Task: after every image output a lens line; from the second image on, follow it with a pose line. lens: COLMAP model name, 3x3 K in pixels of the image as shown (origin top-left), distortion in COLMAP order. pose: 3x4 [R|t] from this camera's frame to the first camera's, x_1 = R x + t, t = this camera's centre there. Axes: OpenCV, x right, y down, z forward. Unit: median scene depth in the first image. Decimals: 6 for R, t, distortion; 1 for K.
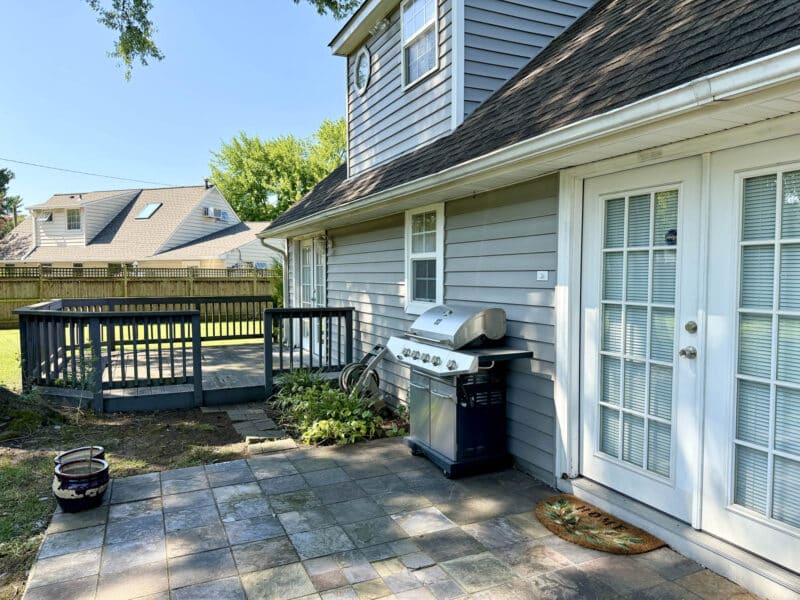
lens RADIAL K [[563.9, 0, 402.0], [0, 563.9, 302.2], [0, 0, 1]] dist [0.055440, -0.058883]
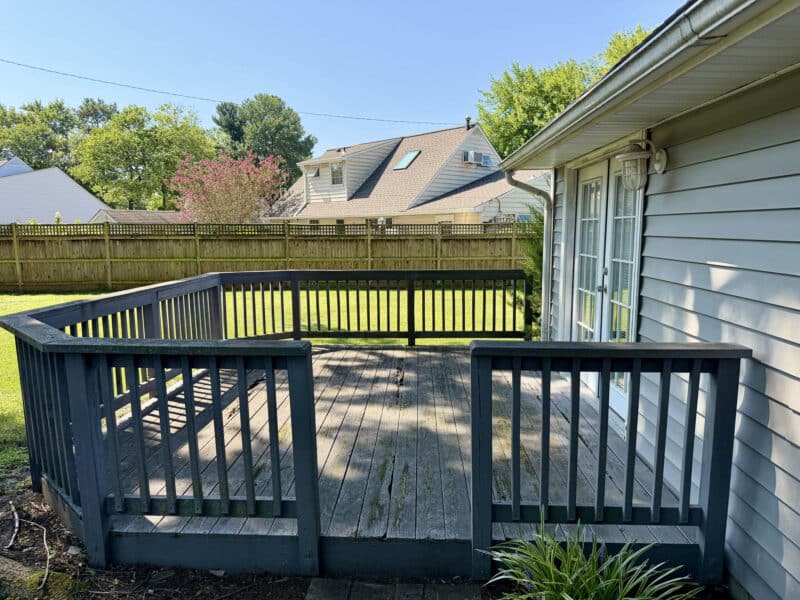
lens RADIAL K [[563.9, 0, 396.7], [0, 563.9, 318.3], [0, 0, 1]] dist [0.055440, -0.058883]
pose [[0.888948, 0.066124, -0.453210, -0.033508], [-0.015870, 0.993376, 0.113807, -0.011986], [0.457734, -0.093976, 0.884109, 0.178777]]
